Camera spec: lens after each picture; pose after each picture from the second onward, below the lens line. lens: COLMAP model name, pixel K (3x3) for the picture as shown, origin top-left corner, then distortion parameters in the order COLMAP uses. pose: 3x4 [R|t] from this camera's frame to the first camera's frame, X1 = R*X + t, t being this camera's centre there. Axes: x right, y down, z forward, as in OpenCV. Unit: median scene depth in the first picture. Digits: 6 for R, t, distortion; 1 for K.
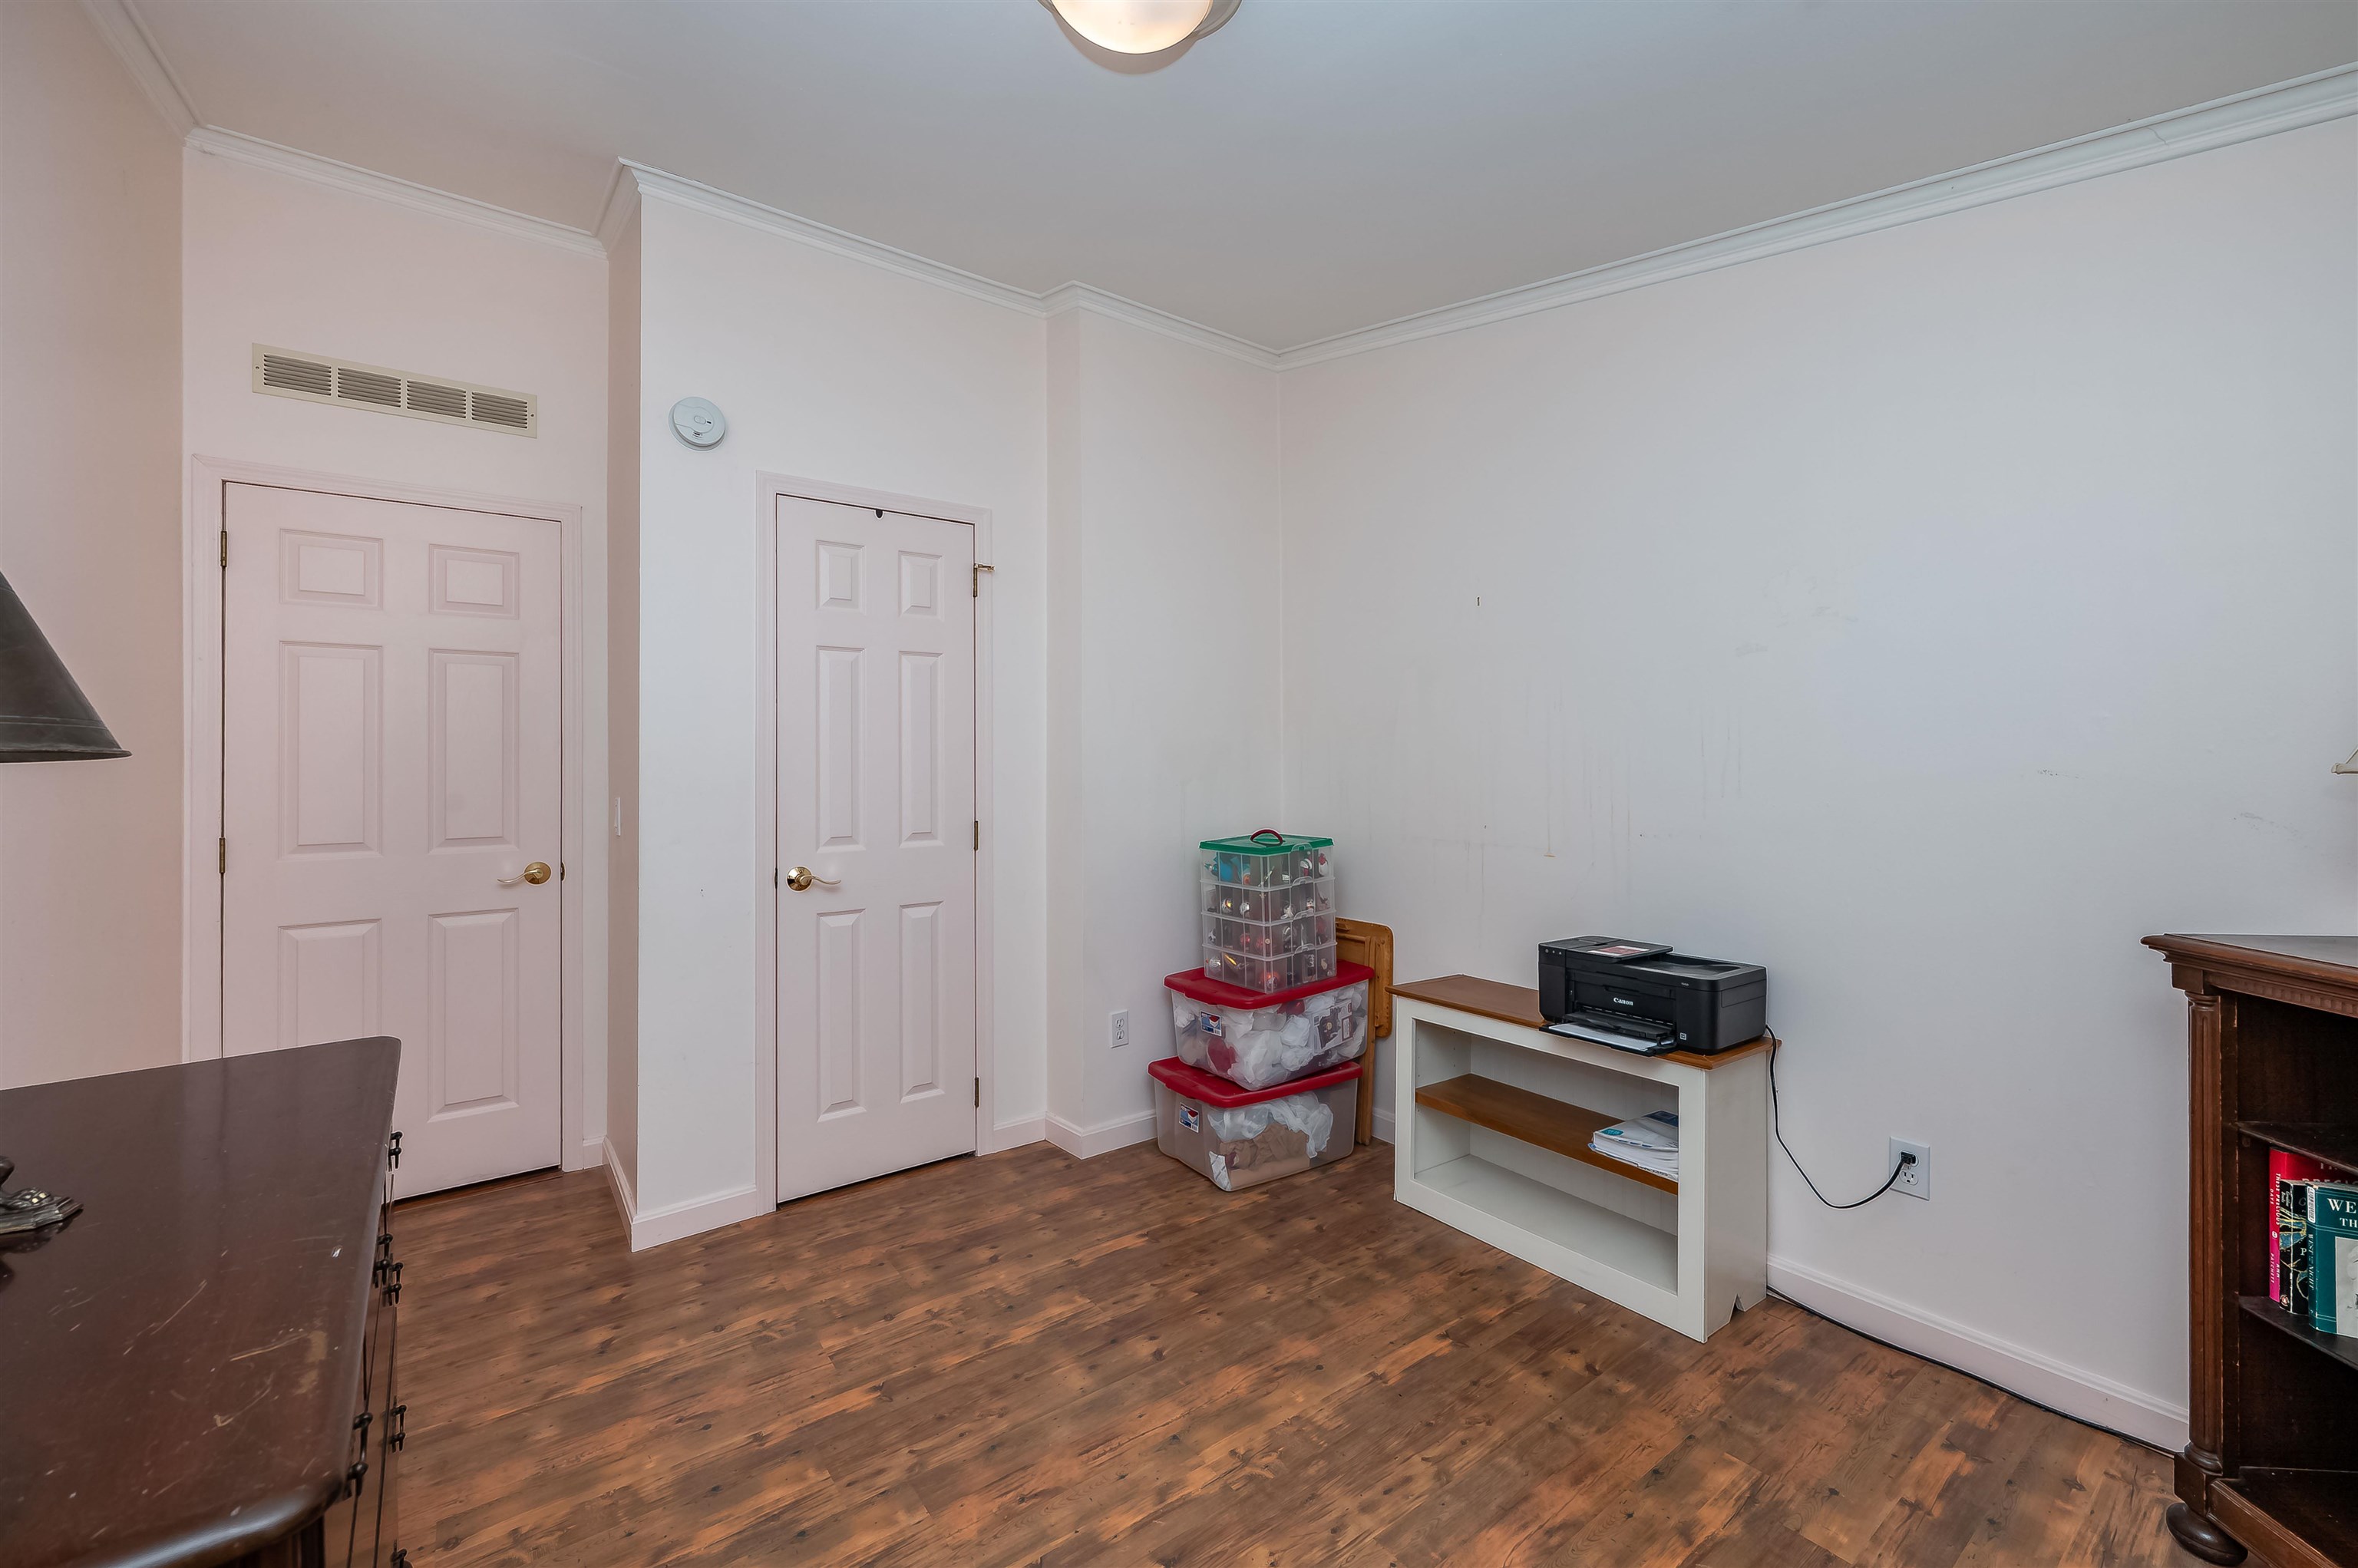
lens RADIAL K [[957.4, 0, 1181.5], [0, 957.4, 764.6], [0, 0, 1]] dist [0.000314, -0.000164]
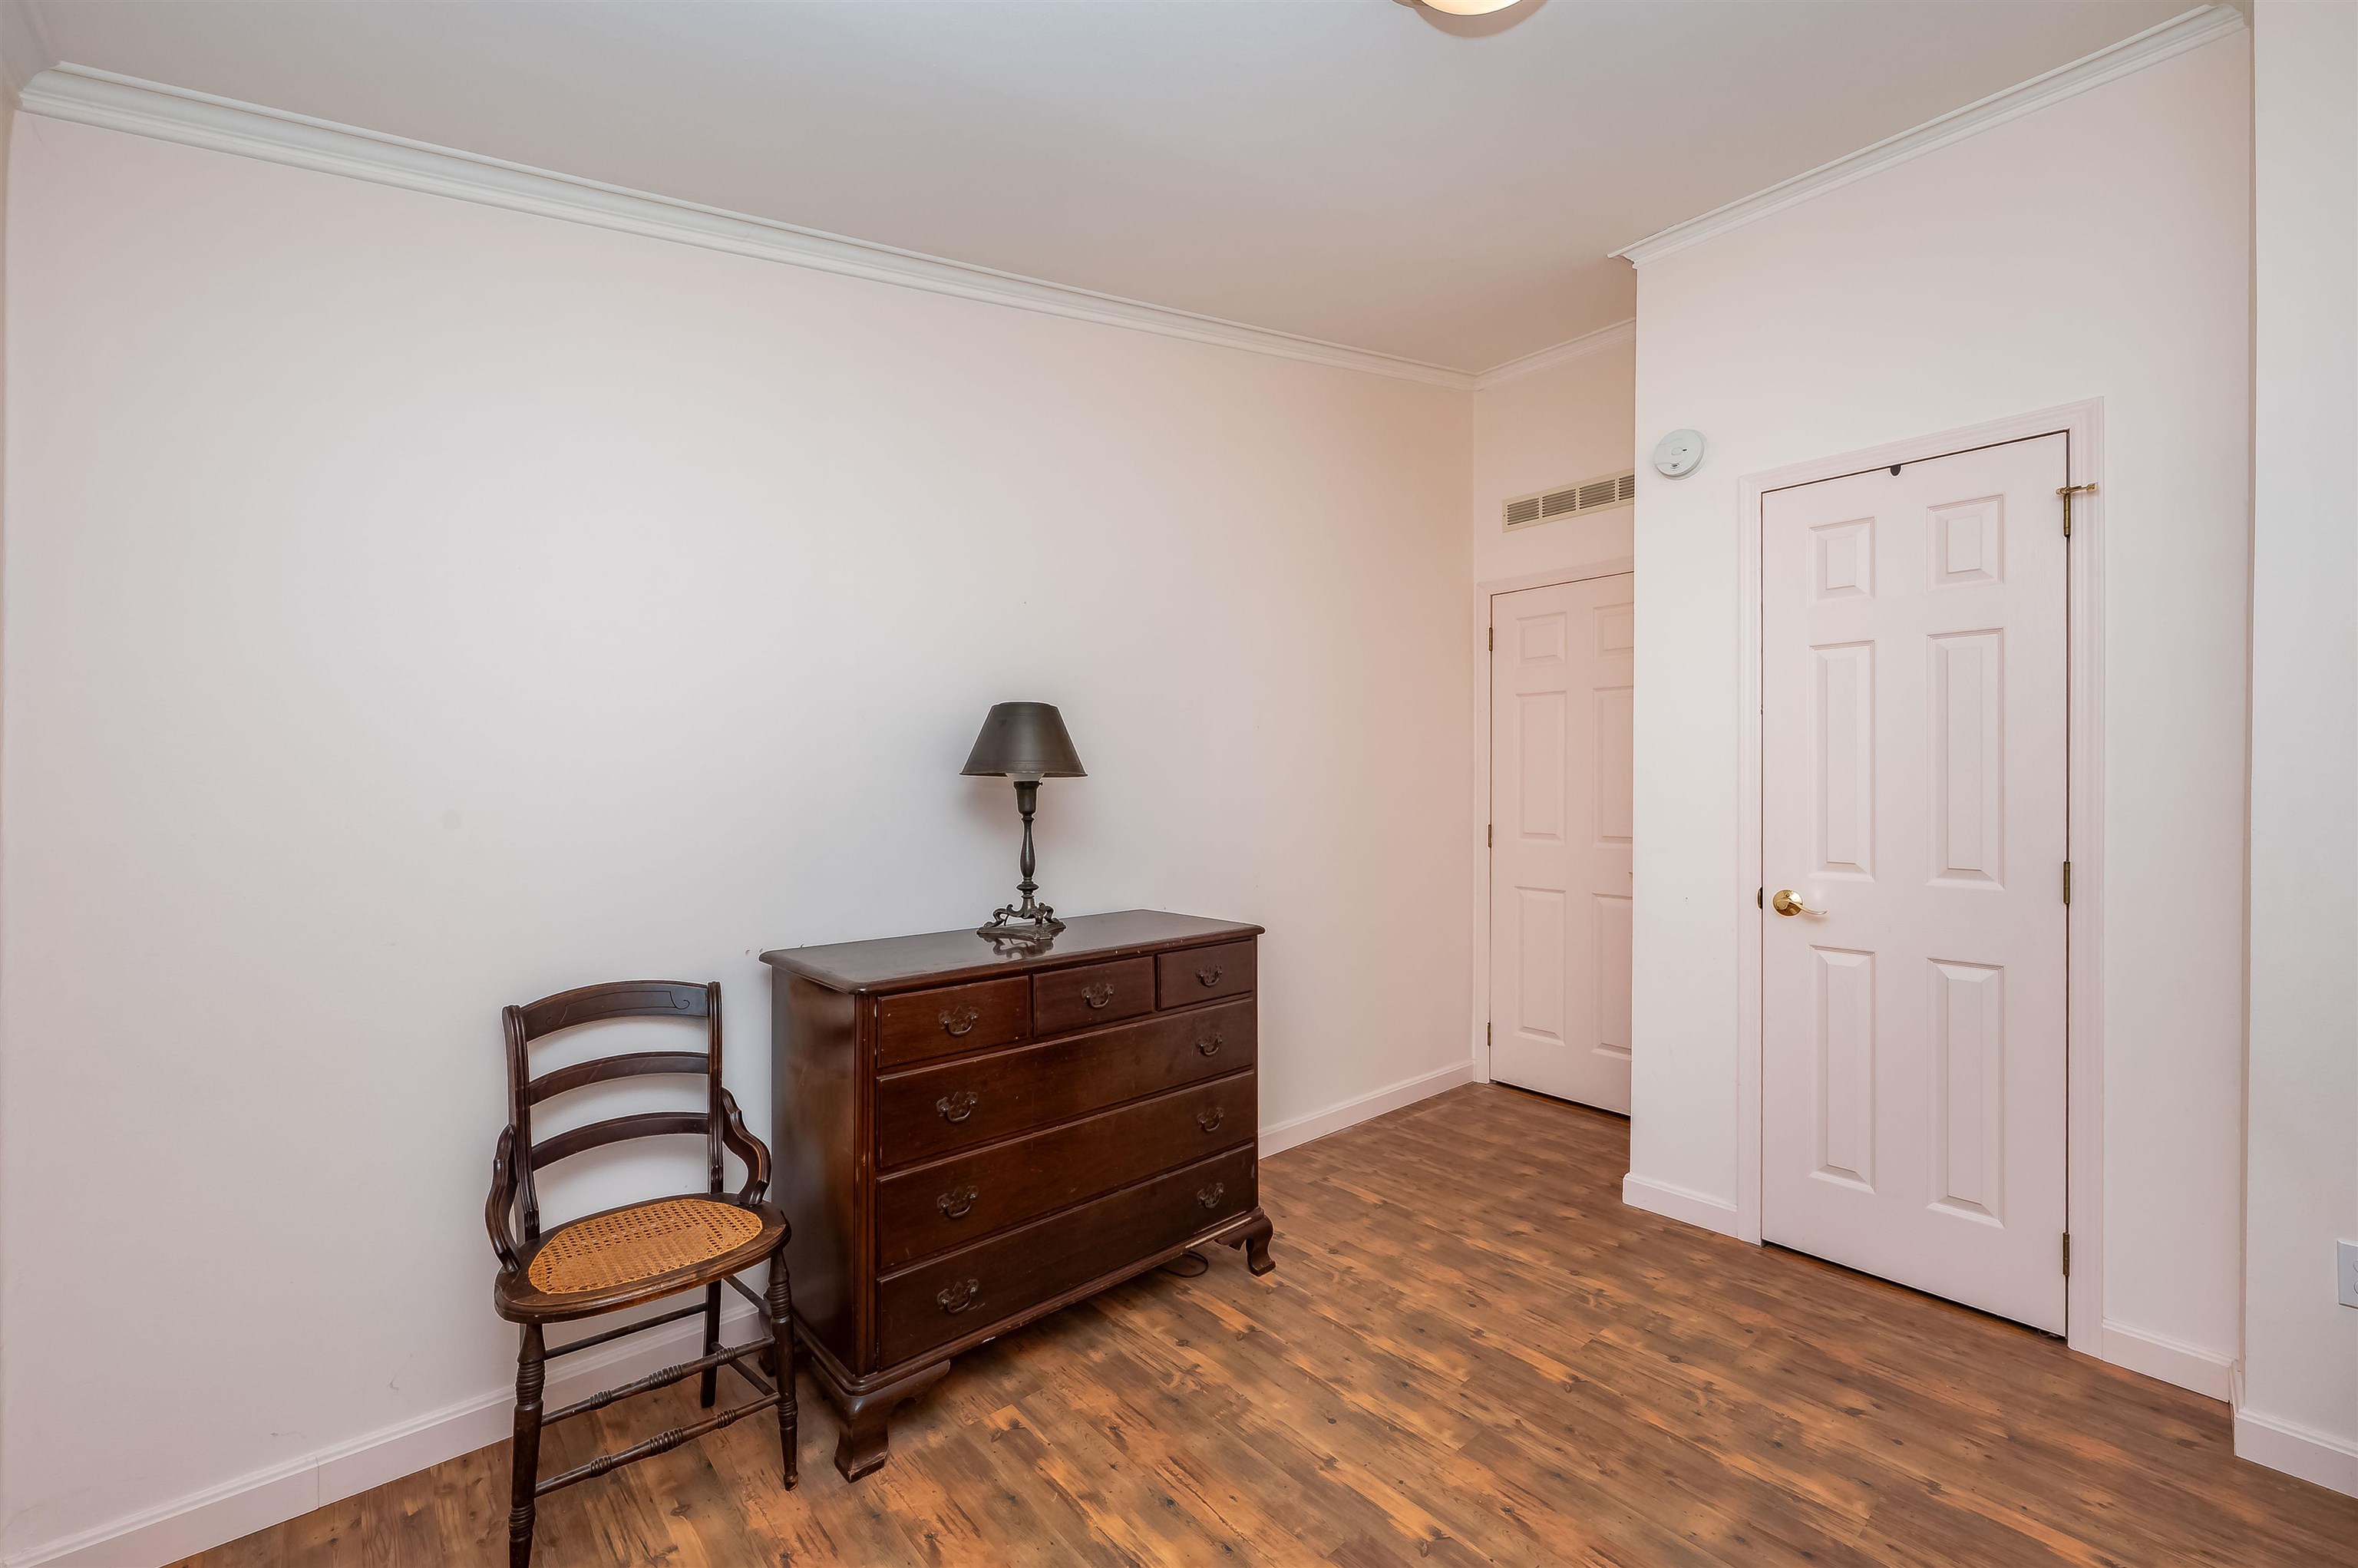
lens RADIAL K [[957.4, 0, 1174.7], [0, 957.4, 791.6], [0, 0, 1]] dist [0.000314, -0.000164]
pose [[0.067646, 0.016329, -0.997576, 0.595405], [-0.003477, 0.999864, 0.016130, -0.000532], [0.997703, 0.002377, 0.067694, 0.433922]]
